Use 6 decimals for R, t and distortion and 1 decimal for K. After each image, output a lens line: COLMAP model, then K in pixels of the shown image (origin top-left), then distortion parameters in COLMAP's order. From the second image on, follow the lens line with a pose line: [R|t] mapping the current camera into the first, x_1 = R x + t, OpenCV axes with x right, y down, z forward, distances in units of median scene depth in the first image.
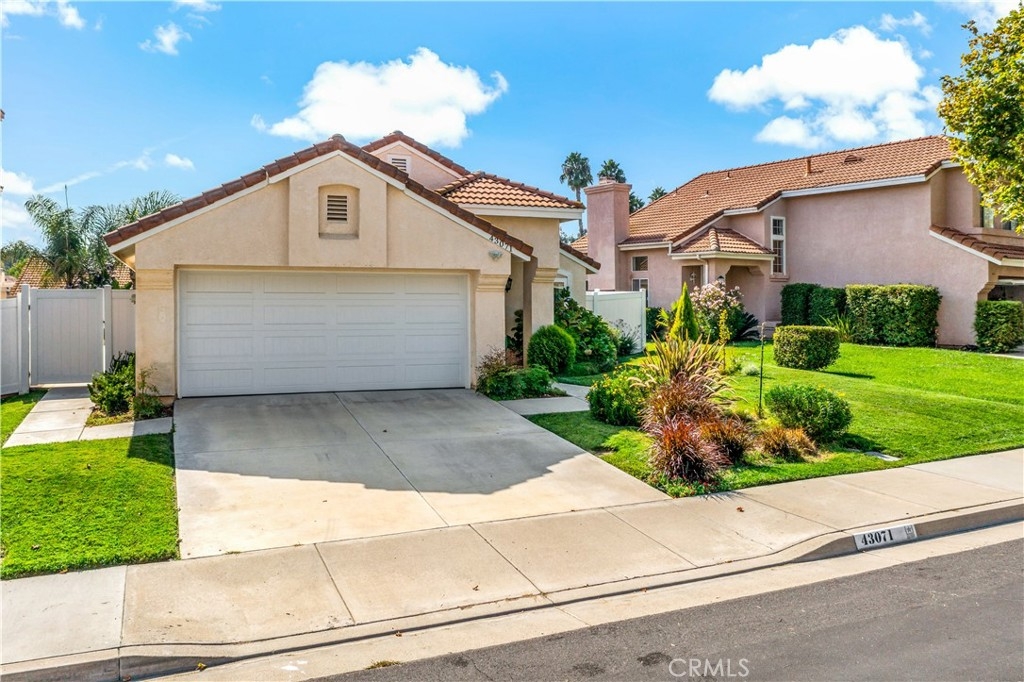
lens RADIAL K [[818.4, 0, 511.3], [0, 818.4, 270.5], [0, 0, 1]] dist [-0.008492, -0.003074]
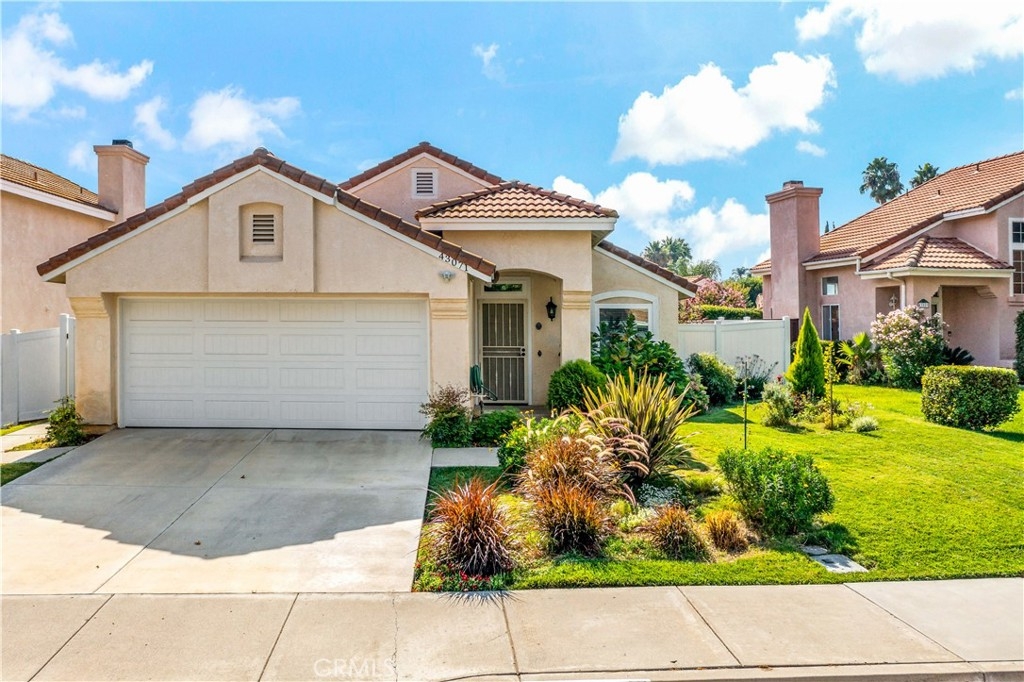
lens RADIAL K [[856.5, 0, 511.1], [0, 856.5, 303.6], [0, 0, 1]] dist [-0.006628, -0.004010]
pose [[0.920473, -0.011882, -0.390625, 0.380154], [0.012583, 0.999921, -0.000765, 0.011355], [0.390603, -0.004211, 0.920549, 0.204690]]
